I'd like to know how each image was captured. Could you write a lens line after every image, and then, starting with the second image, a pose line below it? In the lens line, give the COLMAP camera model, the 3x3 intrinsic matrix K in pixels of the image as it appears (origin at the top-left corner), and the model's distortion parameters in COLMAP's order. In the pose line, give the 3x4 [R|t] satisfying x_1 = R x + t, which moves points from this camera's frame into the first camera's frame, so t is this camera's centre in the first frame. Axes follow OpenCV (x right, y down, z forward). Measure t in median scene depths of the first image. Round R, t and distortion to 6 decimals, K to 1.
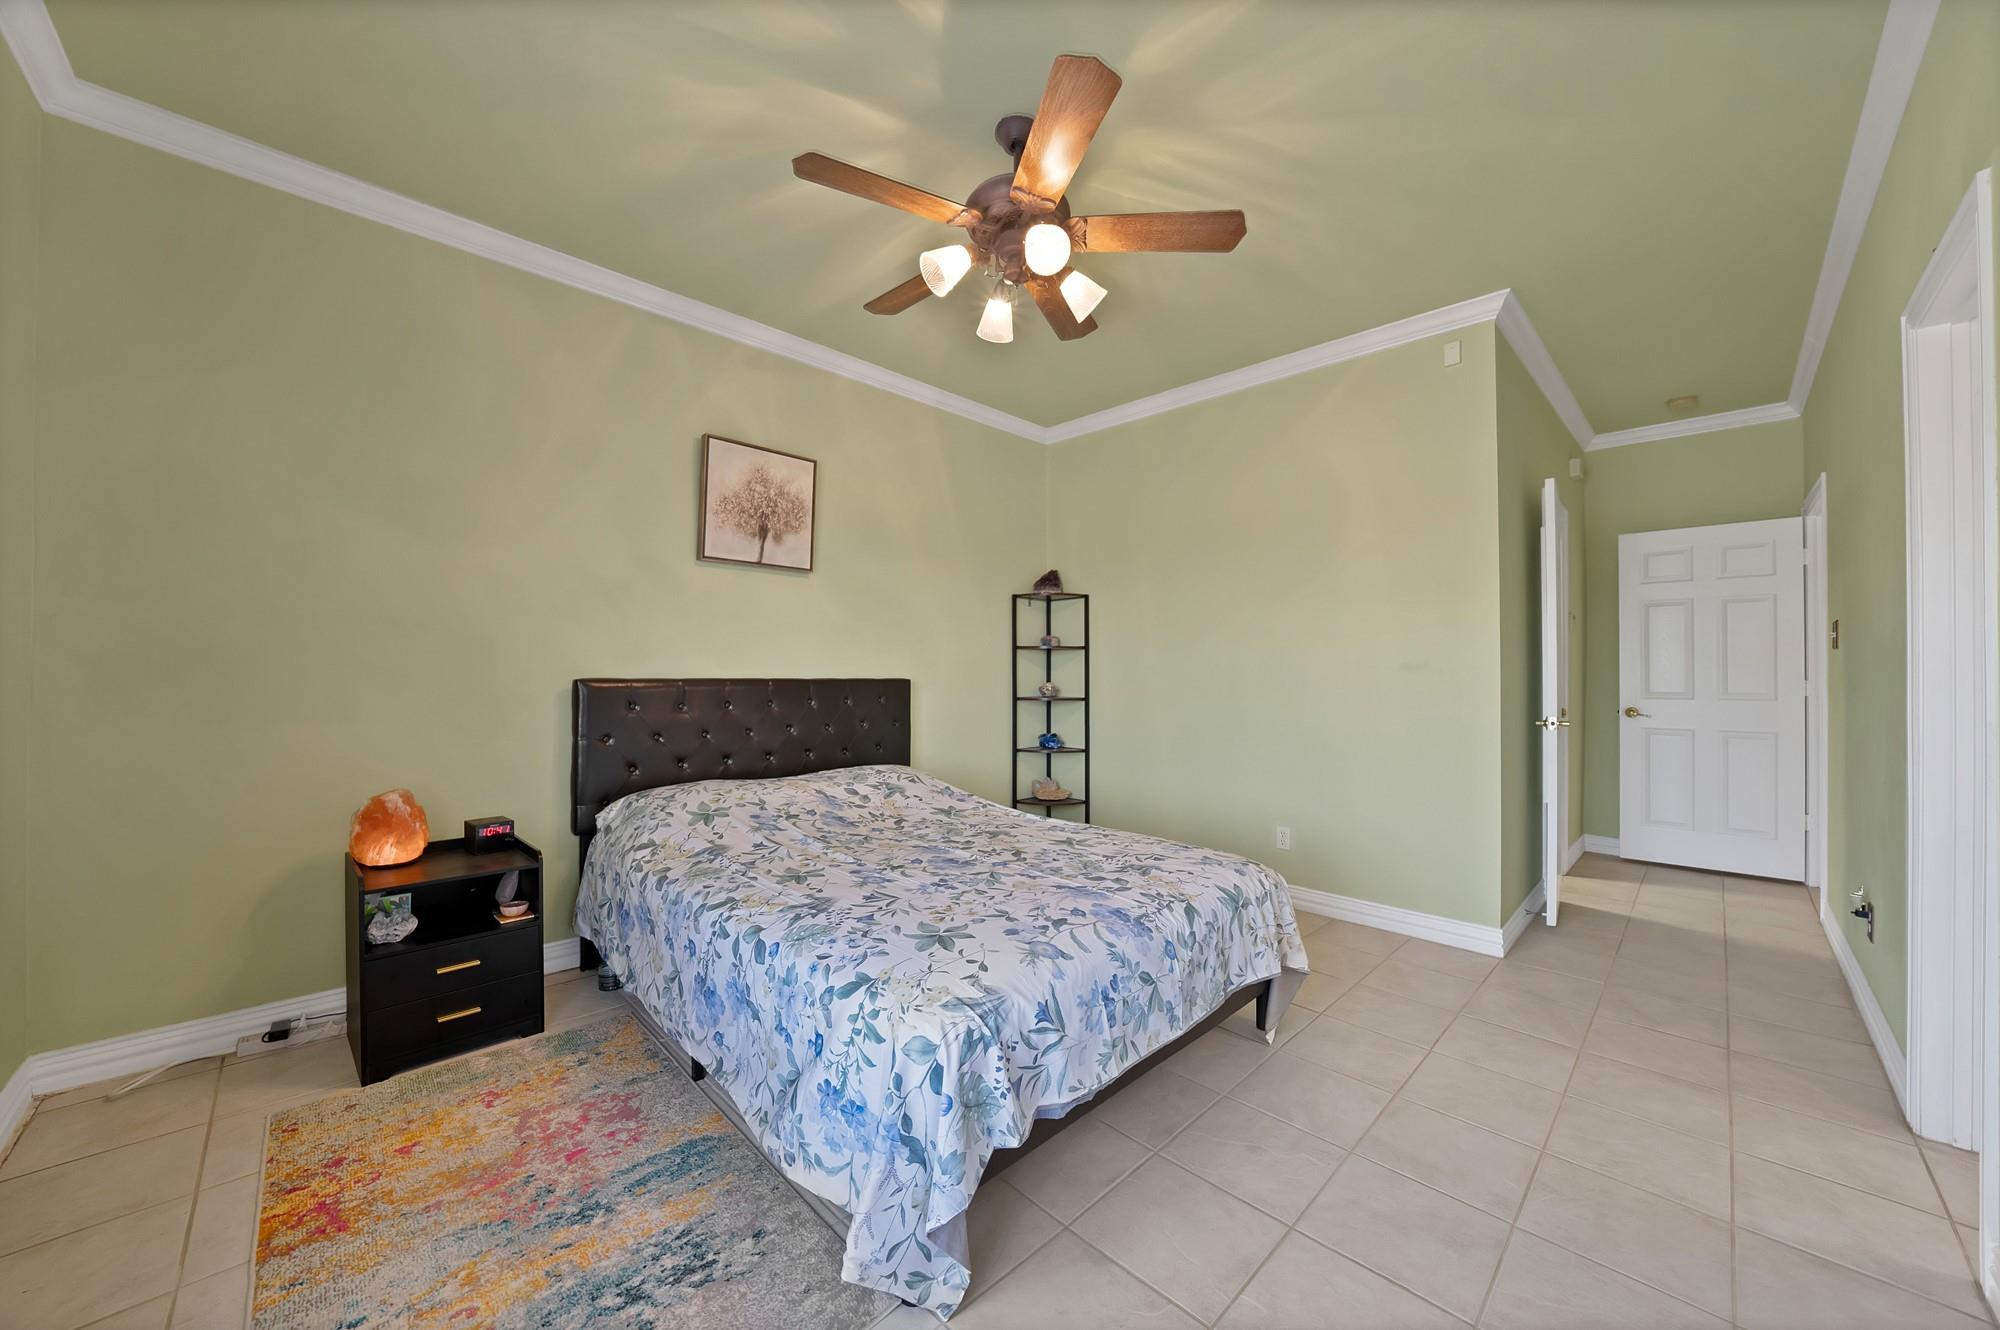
lens RADIAL K [[711.1, 0, 992.3], [0, 711.1, 663.5], [0, 0, 1]] dist [-0.016783, 0.000872]
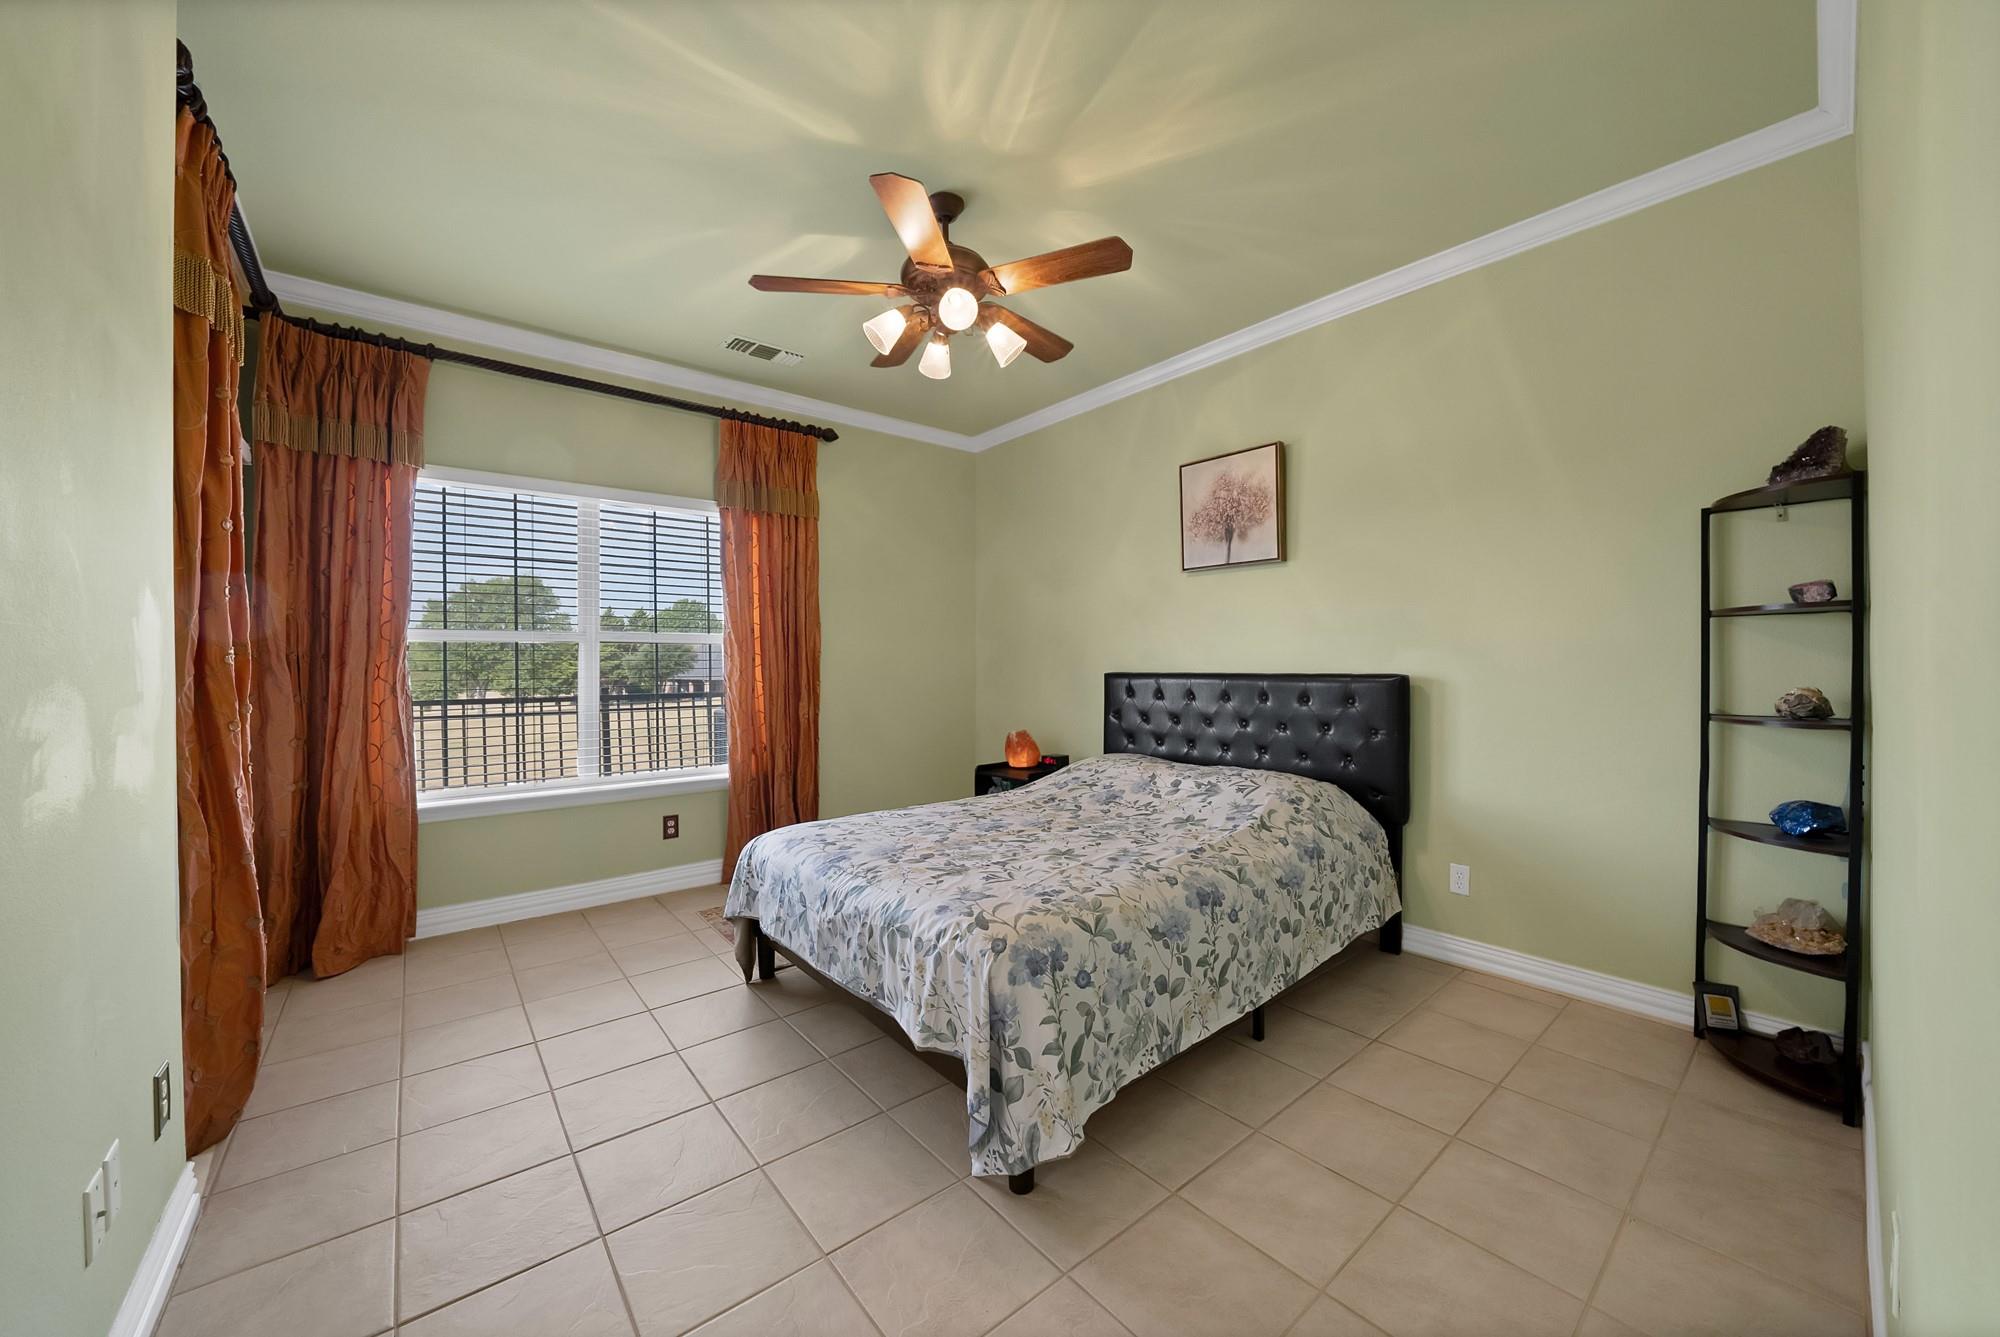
lens RADIAL K [[711.1, 0, 992.2], [0, 711.1, 672.9], [0, 0, 1]] dist [-0.016783, 0.000872]
pose [[-0.078184, 0.000036, -0.996939, 0.790088], [0.011711, 0.999931, -0.000883, 0.017776], [0.996870, -0.011744, -0.078179, 0.771747]]
